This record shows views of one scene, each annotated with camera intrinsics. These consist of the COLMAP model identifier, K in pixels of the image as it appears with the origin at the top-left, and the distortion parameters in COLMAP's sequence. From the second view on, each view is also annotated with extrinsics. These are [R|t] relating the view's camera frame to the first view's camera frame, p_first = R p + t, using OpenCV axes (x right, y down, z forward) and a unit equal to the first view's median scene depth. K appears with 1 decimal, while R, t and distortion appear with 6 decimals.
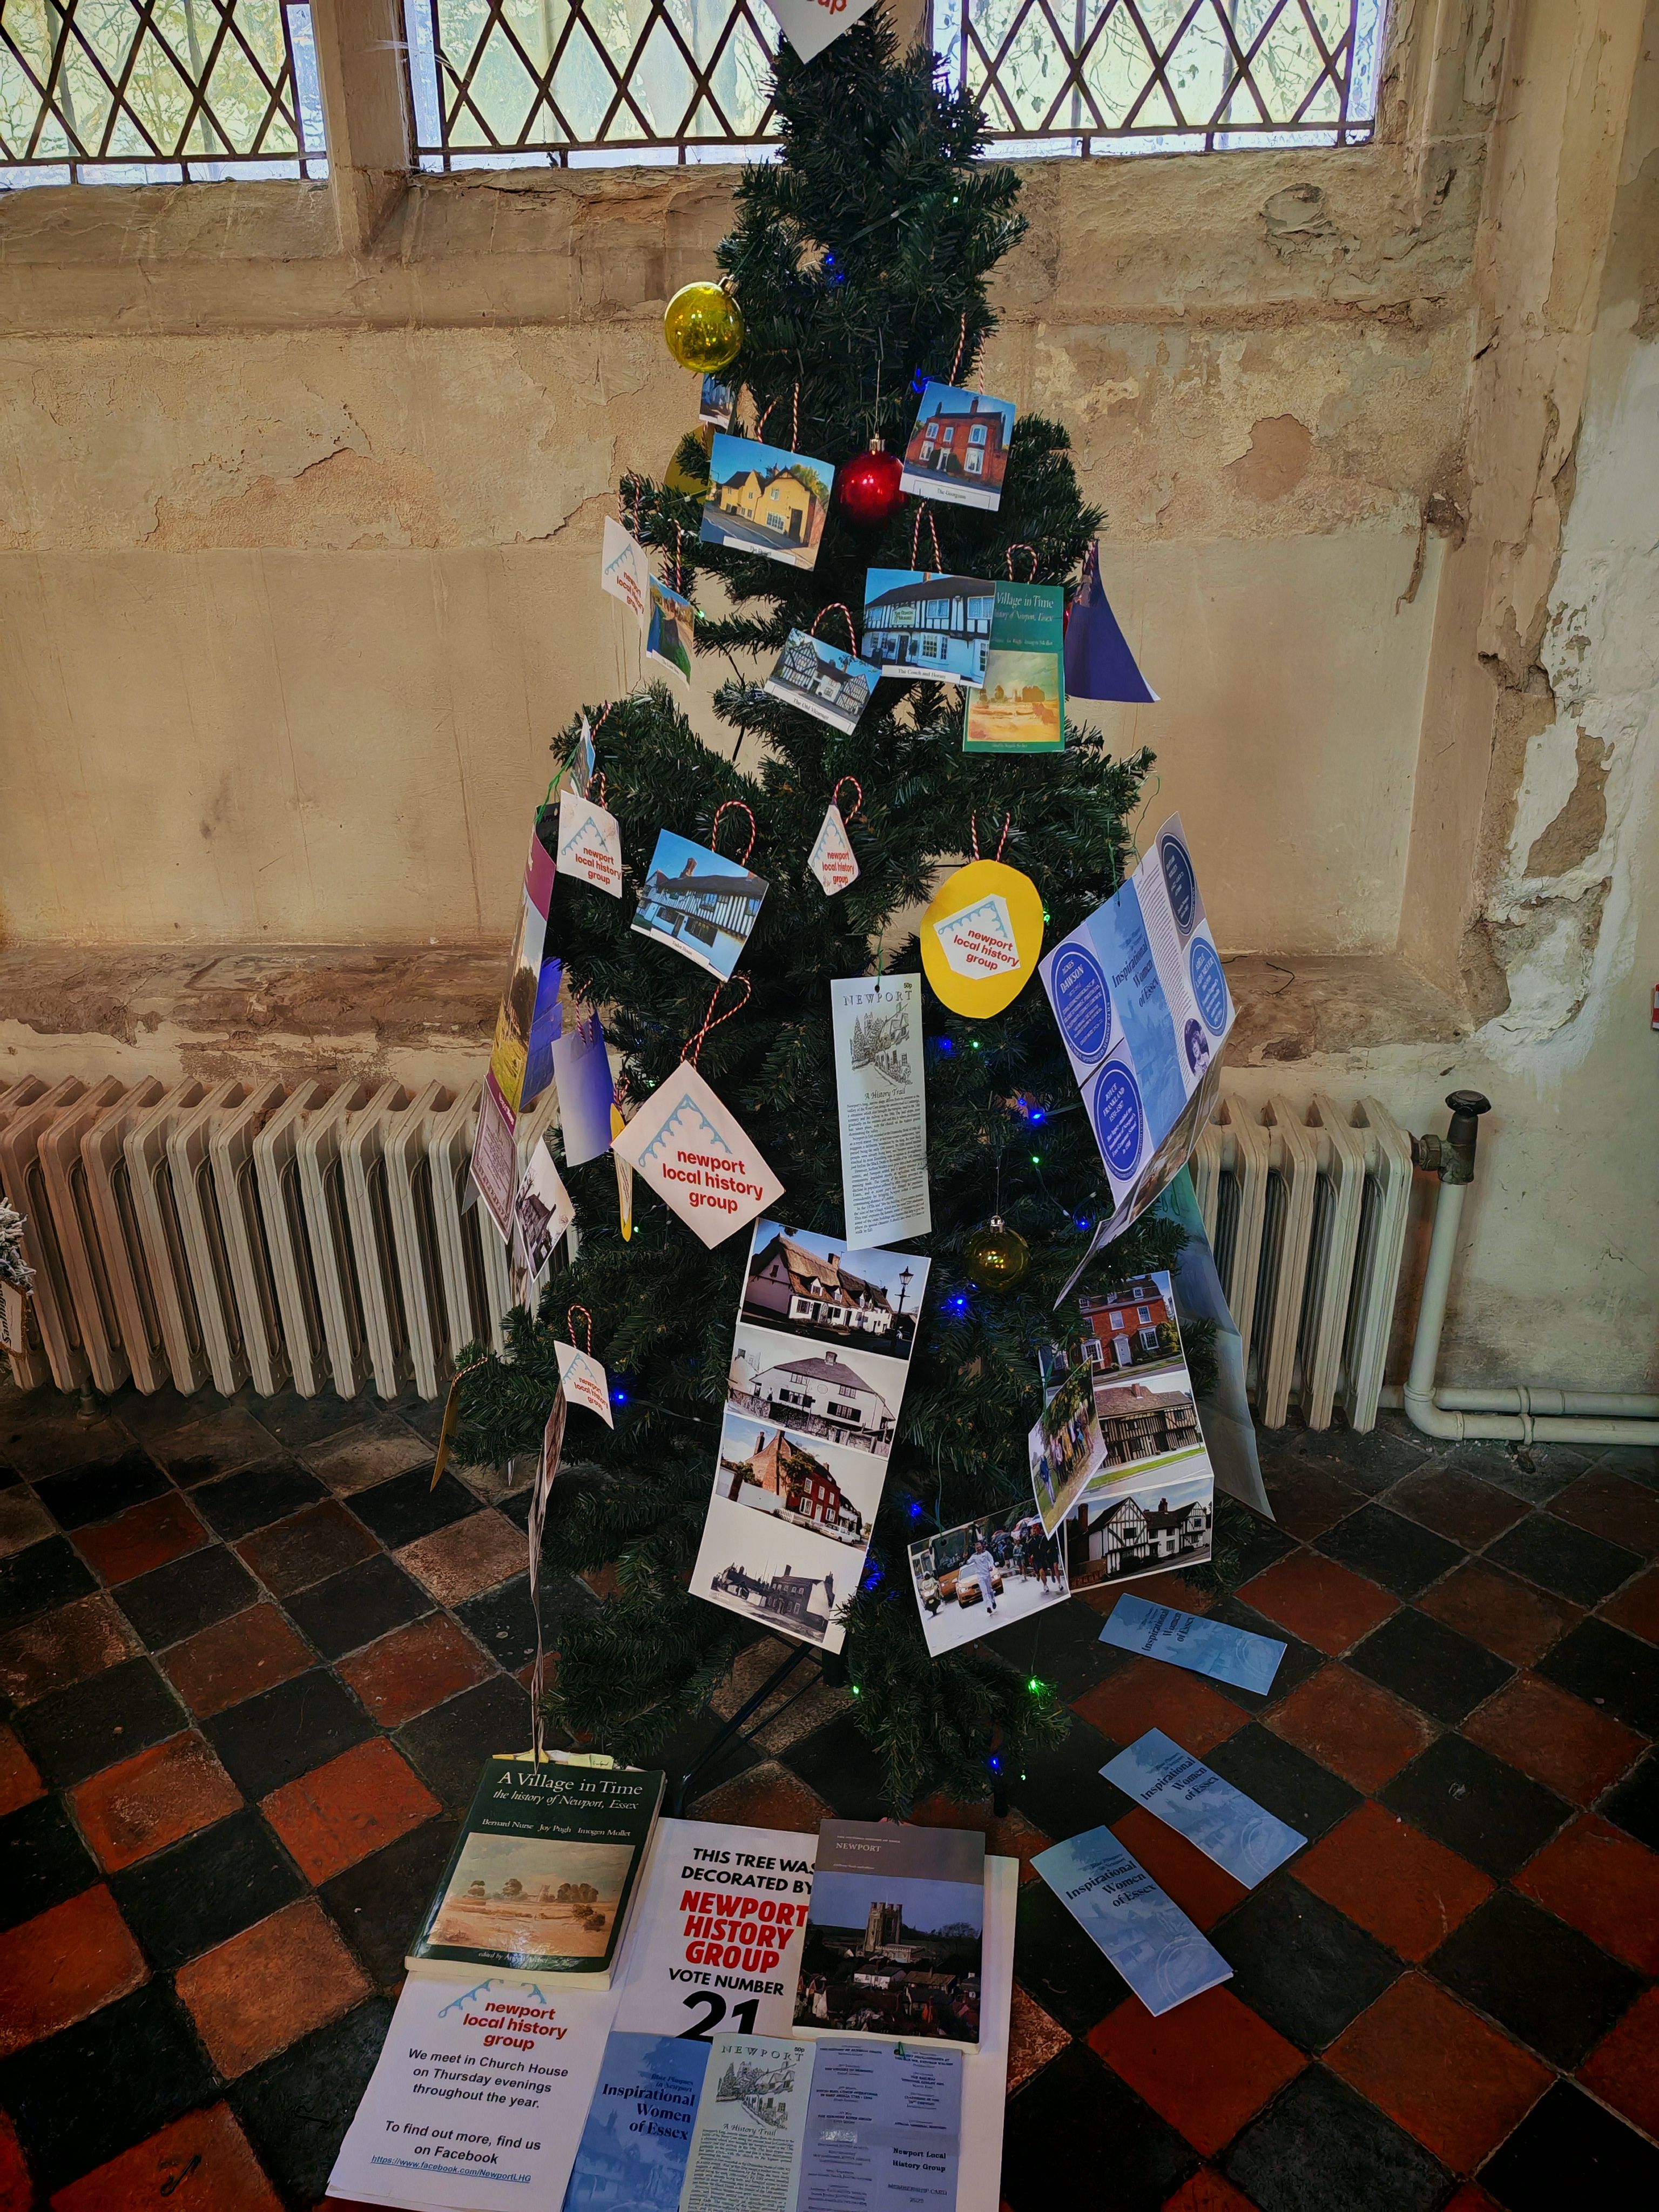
lens RADIAL K [[1734.0, 0, 791.7], [0, 1734.0, 1157.3], [0, 0, 1]] dist [0.061861, -0.035990]
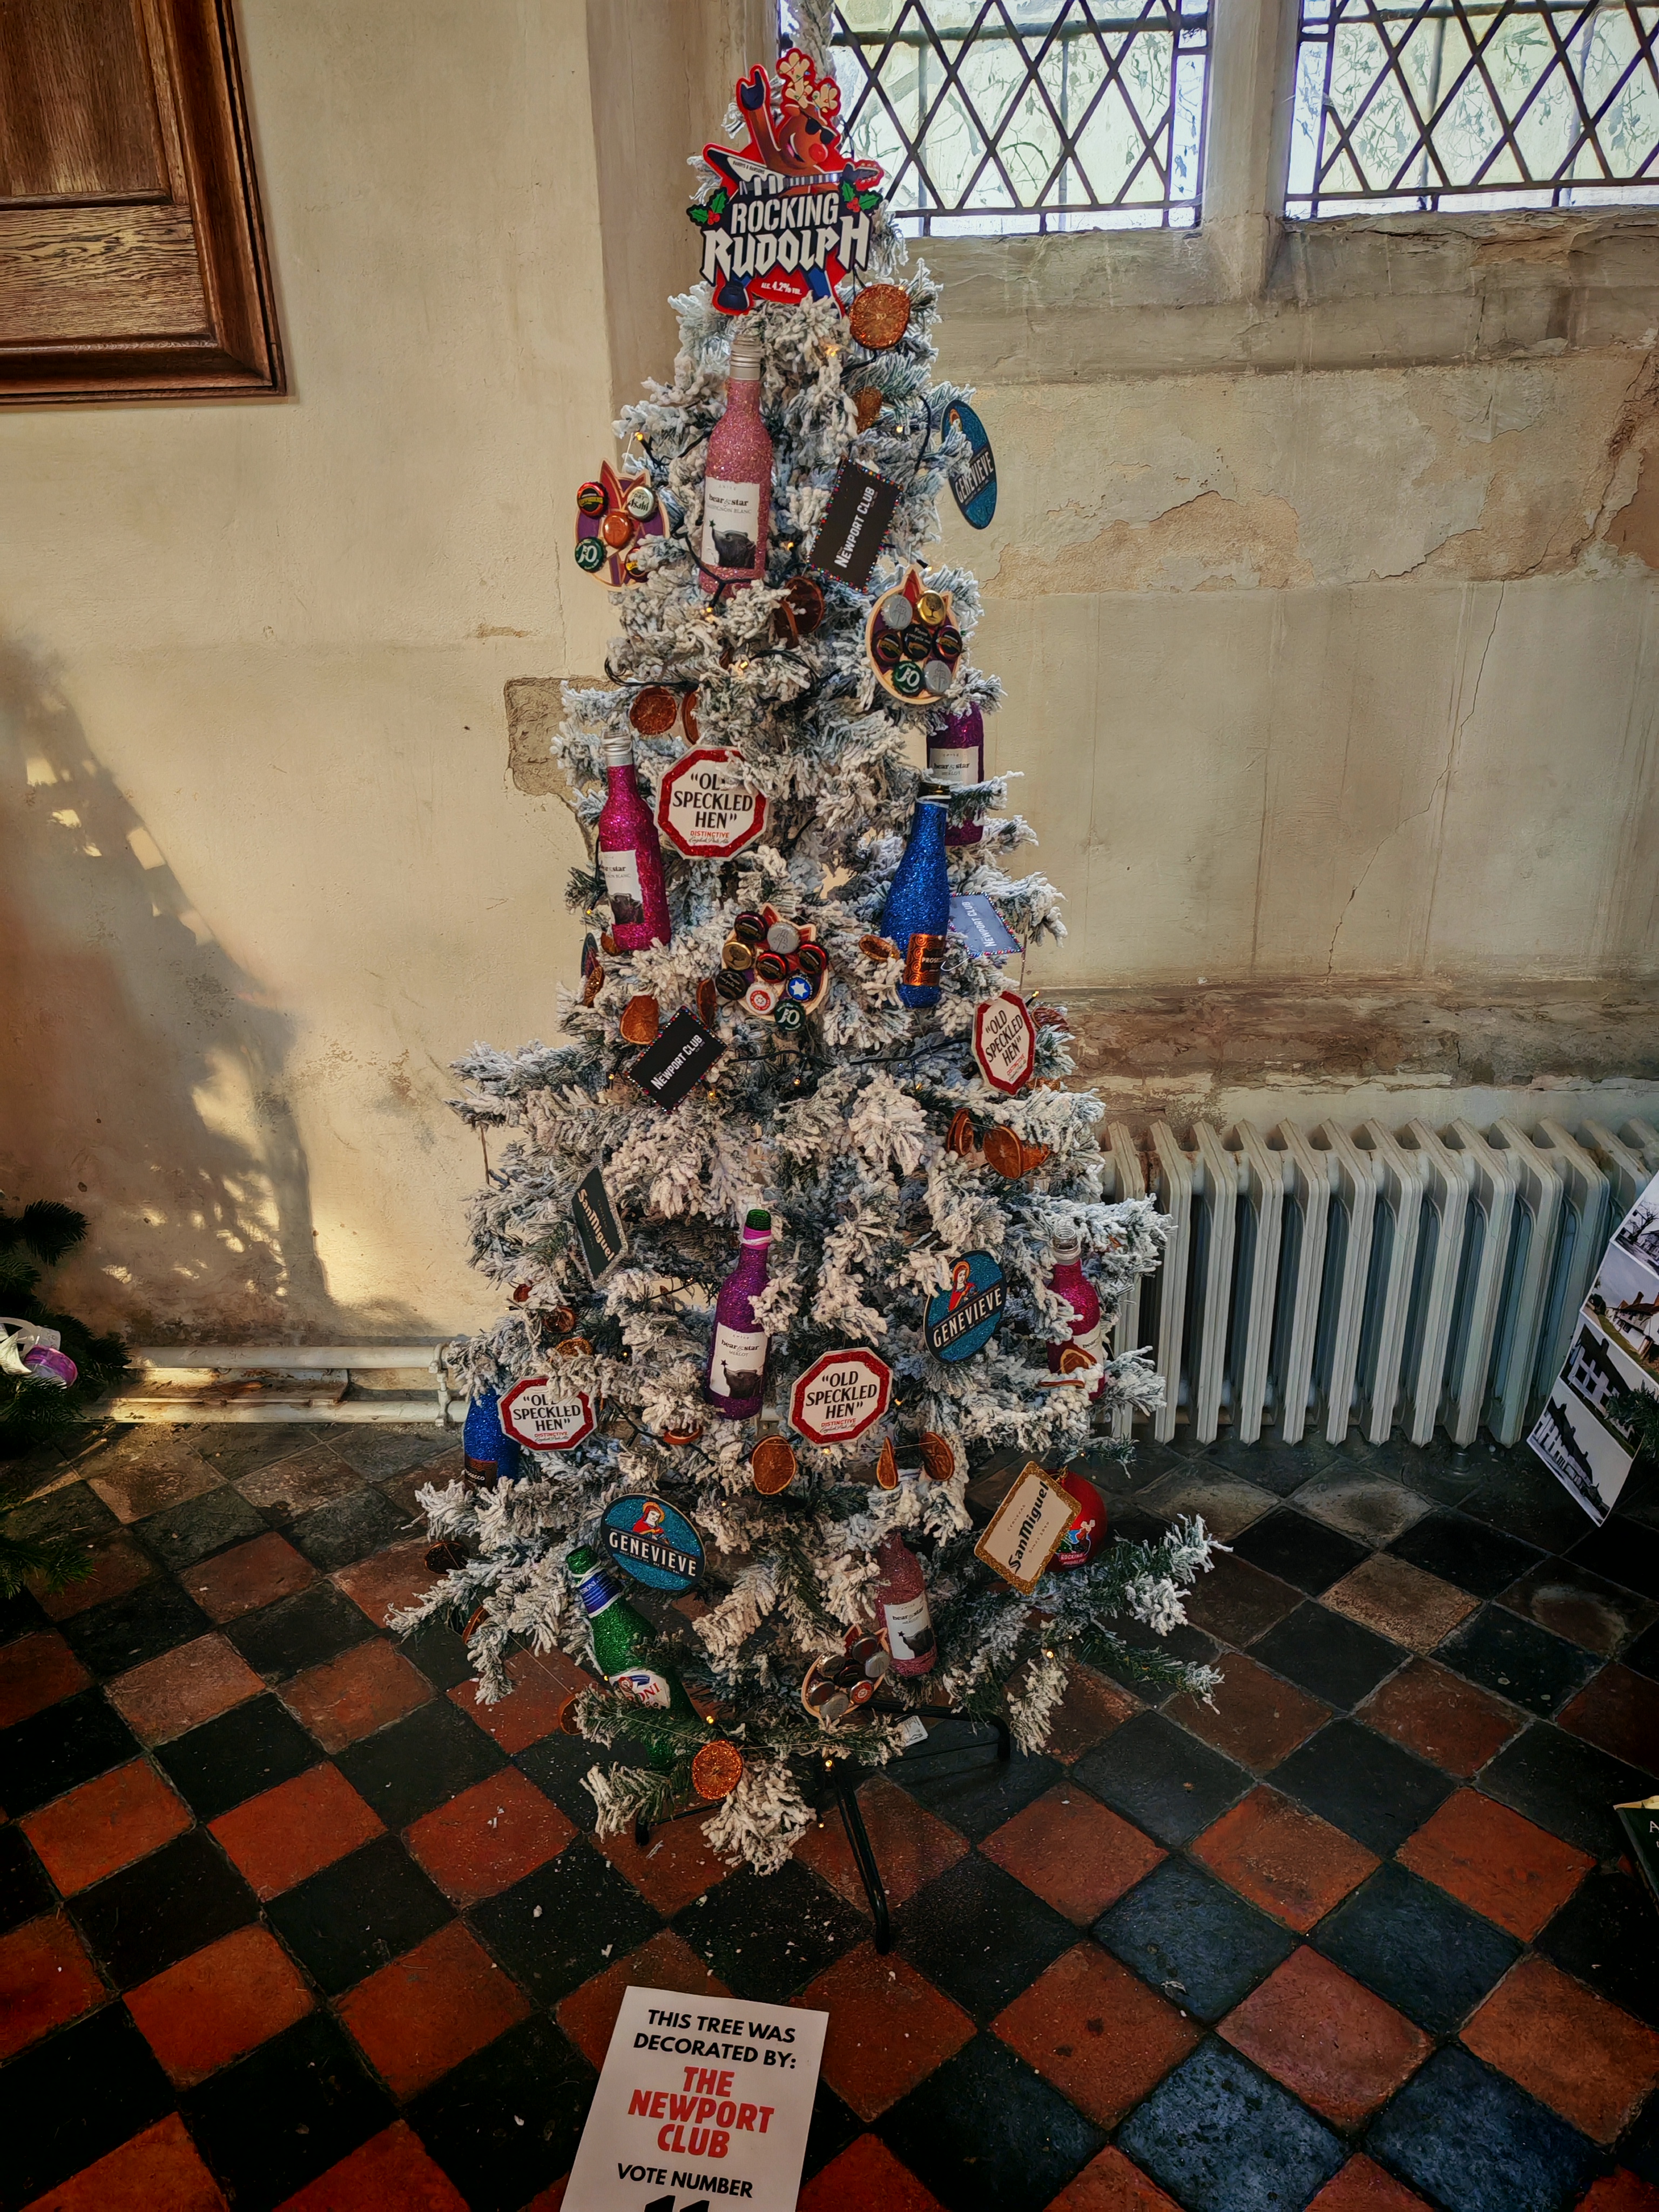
lens RADIAL K [[1734.0, 0, 866.0], [0, 1734.0, 1160.1], [0, 0, 1]] dist [0.061861, -0.035990]
pose [[0.998973, -0.021276, 0.040001, -0.503862], [0.022385, 0.999372, -0.027484, 0.000943], [-0.039391, 0.028352, 0.998822, 0.019623]]
